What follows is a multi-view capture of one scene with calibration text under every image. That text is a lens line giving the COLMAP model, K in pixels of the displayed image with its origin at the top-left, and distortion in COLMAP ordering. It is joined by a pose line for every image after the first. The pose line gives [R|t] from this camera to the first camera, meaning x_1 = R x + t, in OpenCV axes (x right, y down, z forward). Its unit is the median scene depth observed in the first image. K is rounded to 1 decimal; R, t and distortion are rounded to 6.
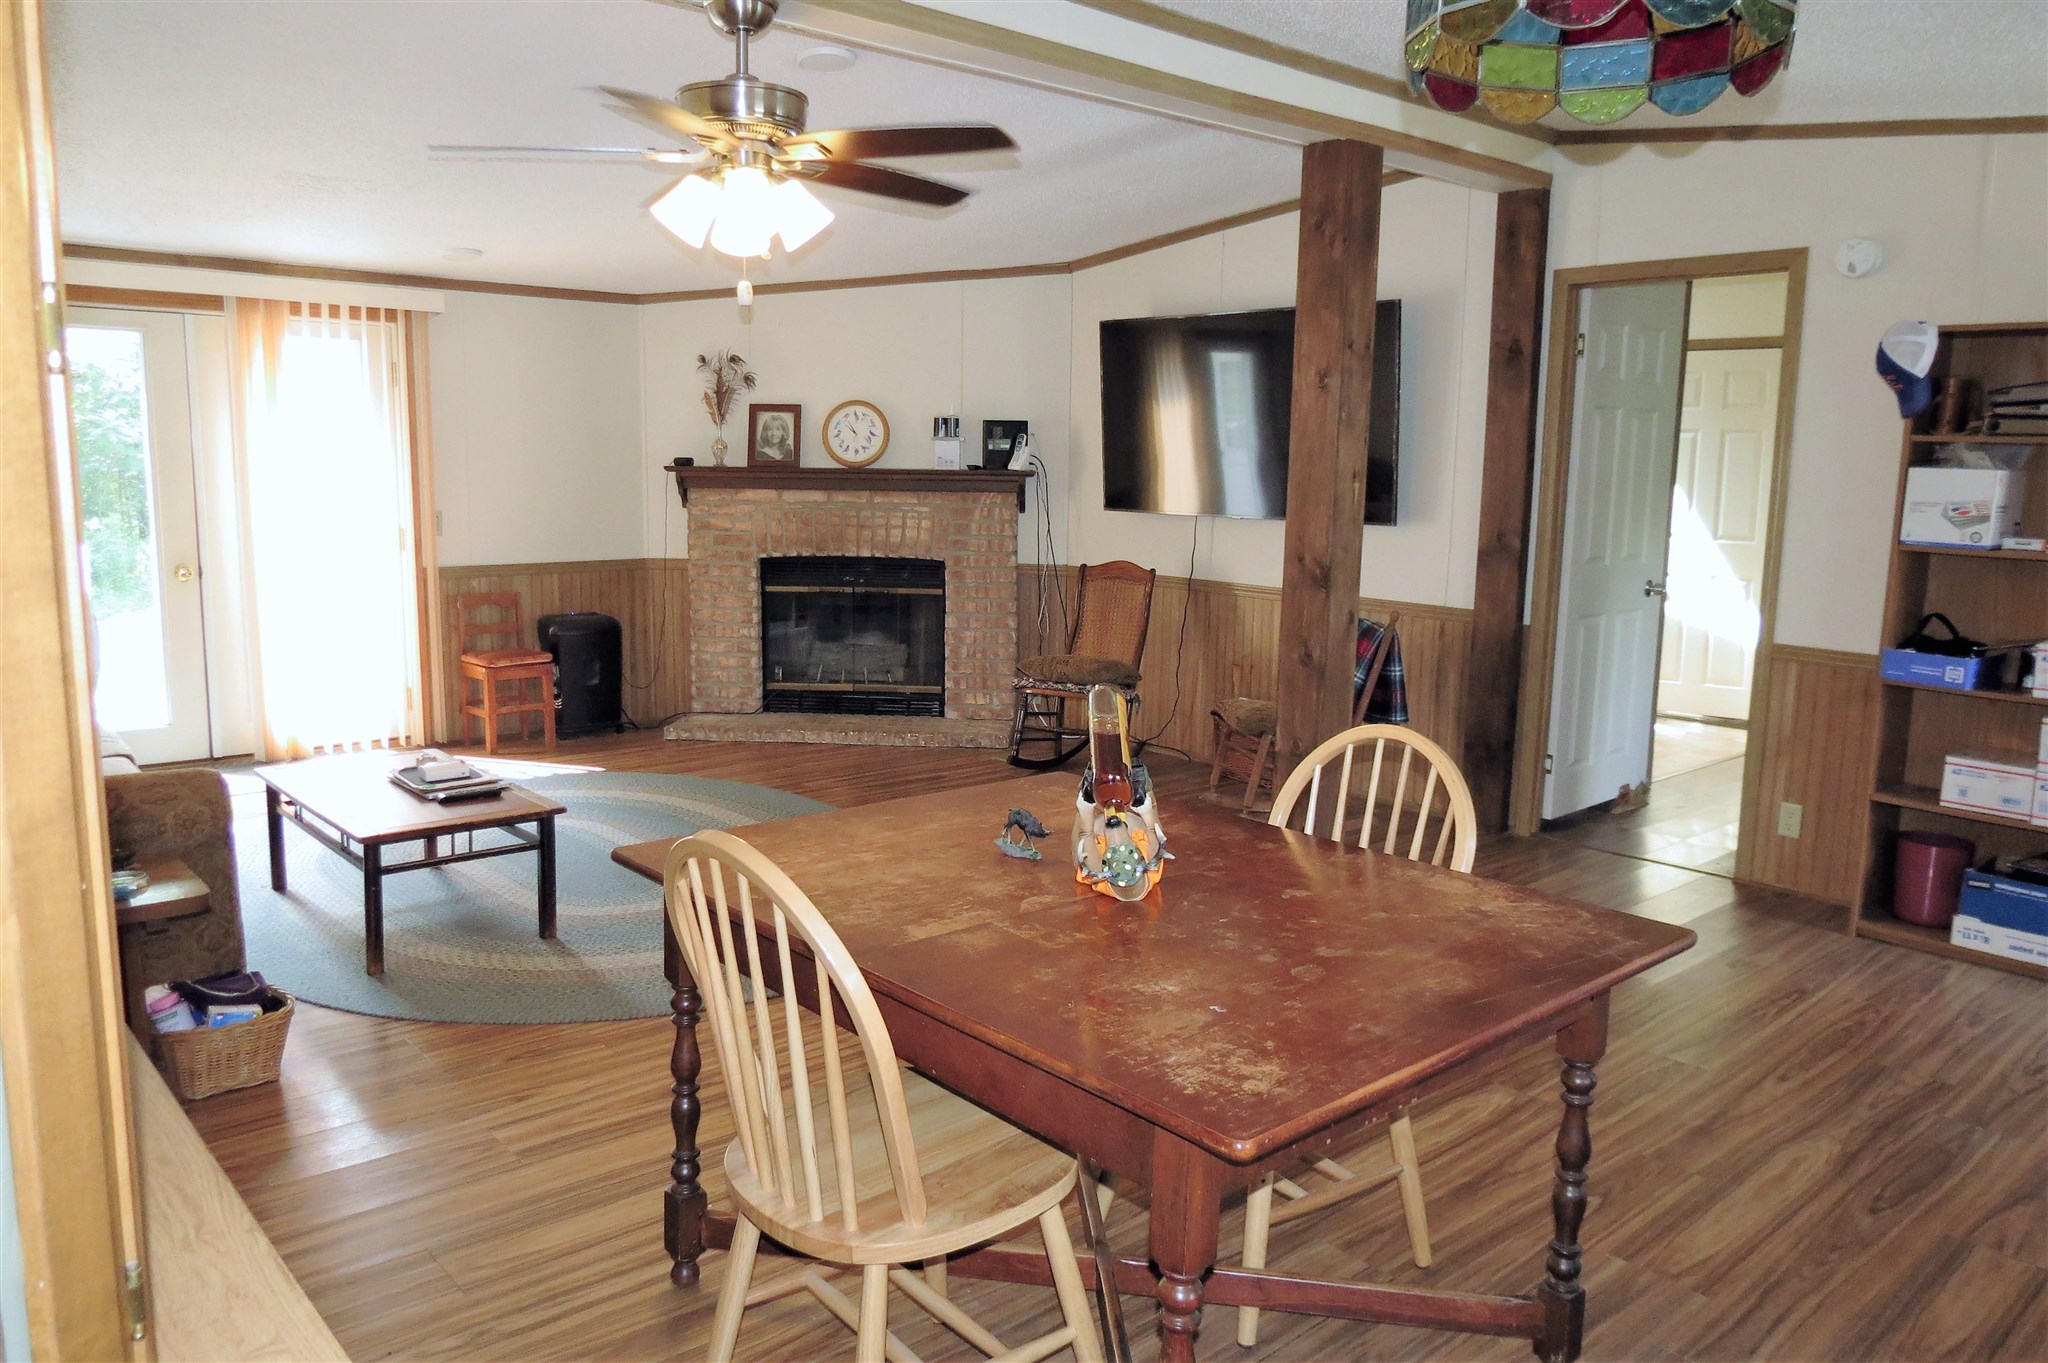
lens RADIAL K [[1473.0, 0, 1015.7], [0, 1473.0, 678.4], [0, 0, 1]] dist [-0.028024, 0.016864]
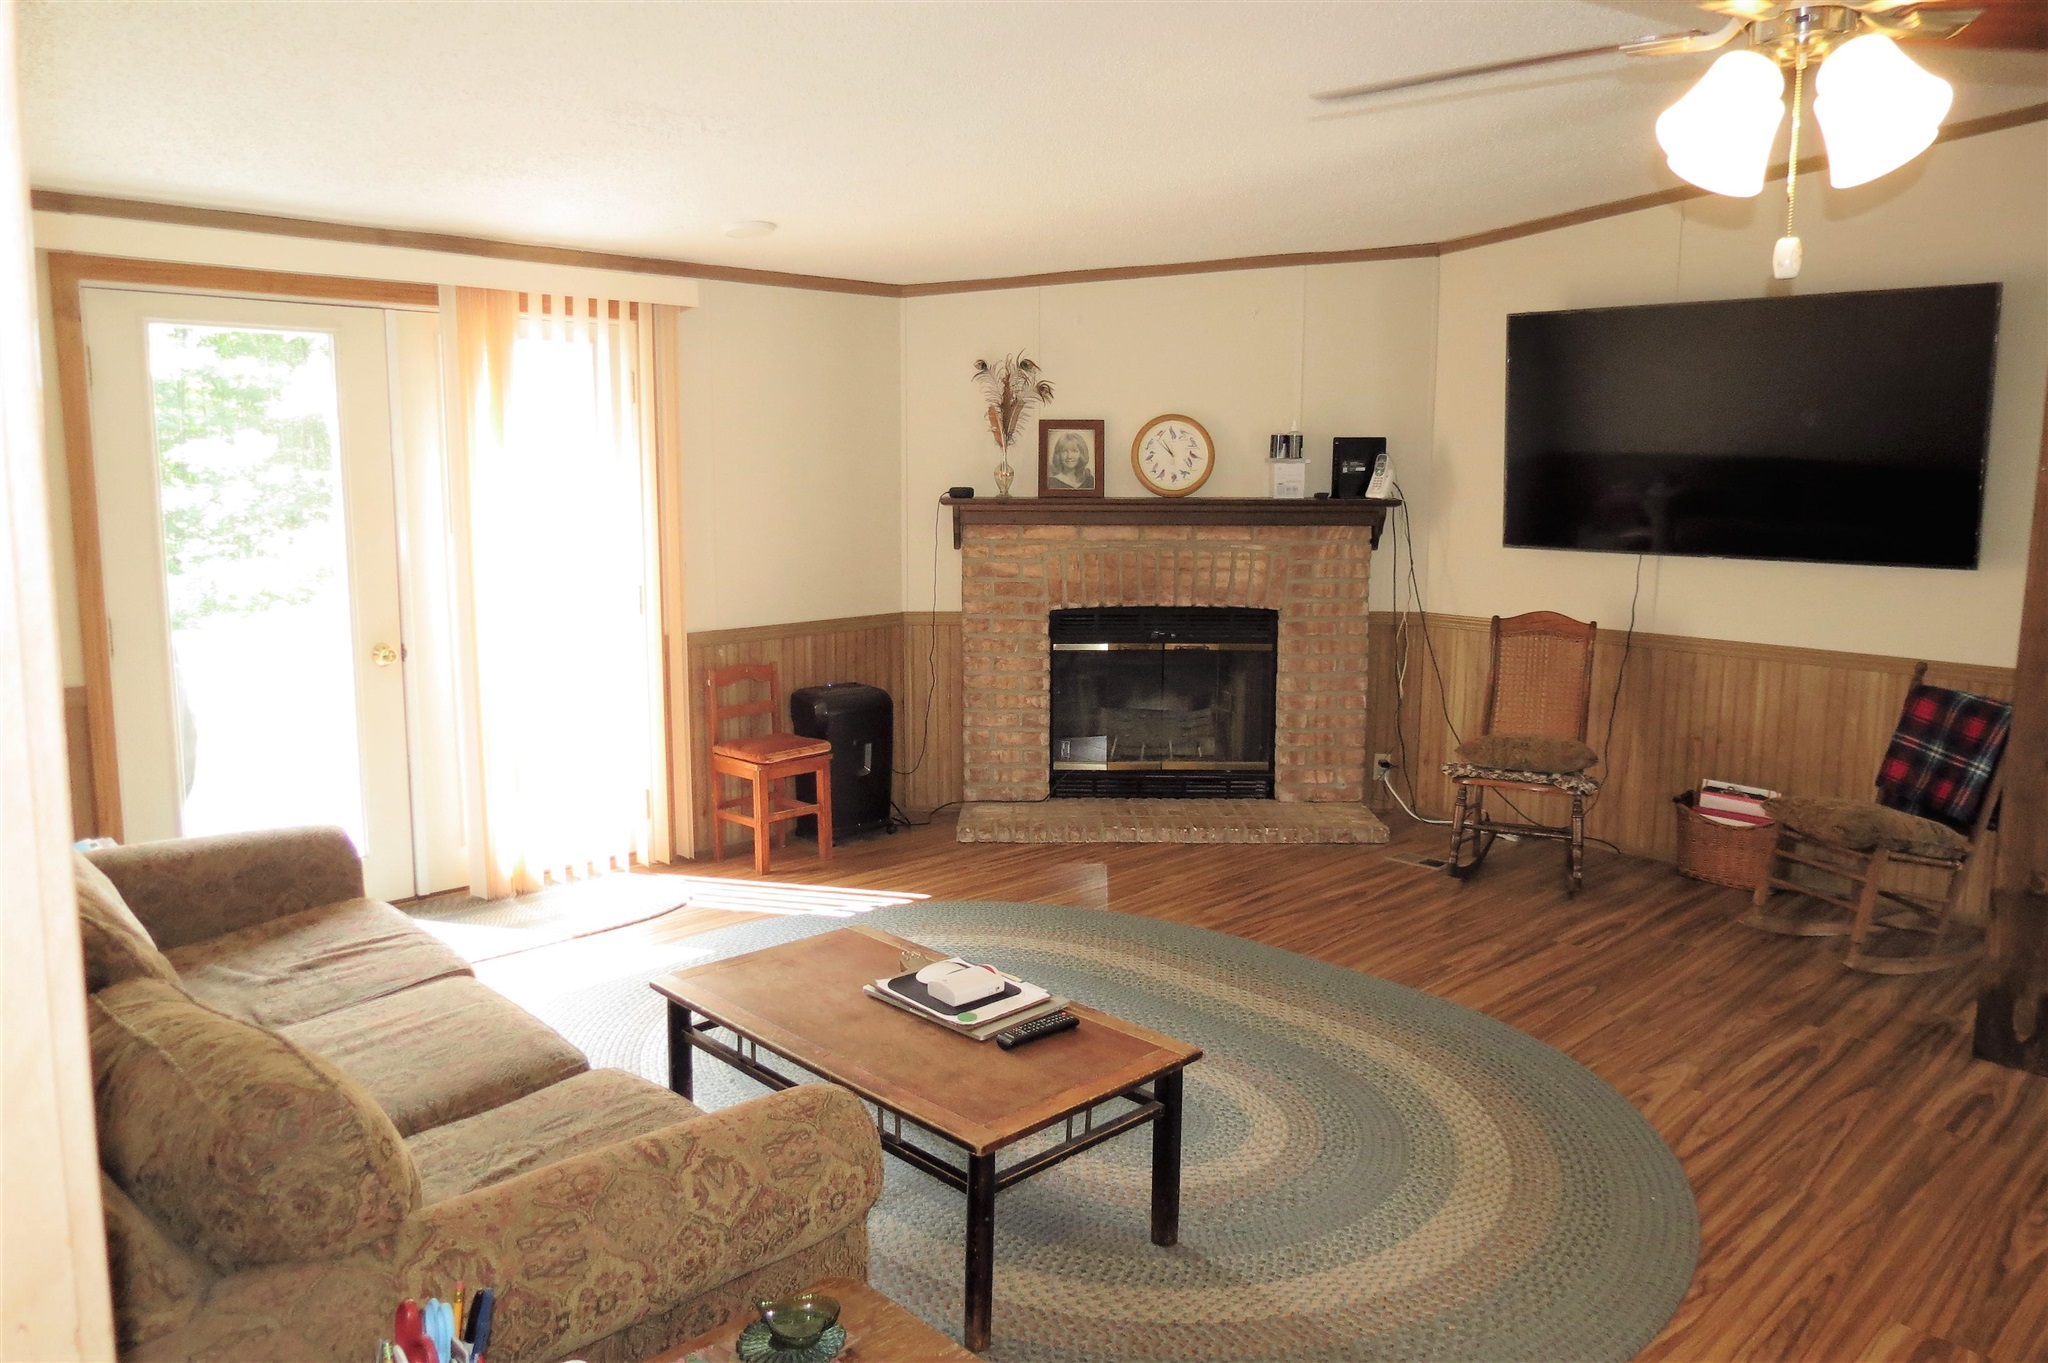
lens RADIAL K [[1473.0, 0, 1034.1], [0, 1473.0, 679.7], [0, 0, 1]] dist [-0.028024, 0.016864]
pose [[0.998436, -0.020496, 0.052021, -0.229575], [0.020566, 0.999788, -0.000814, -0.043616], [-0.051993, 0.001882, 0.998646, 0.194460]]
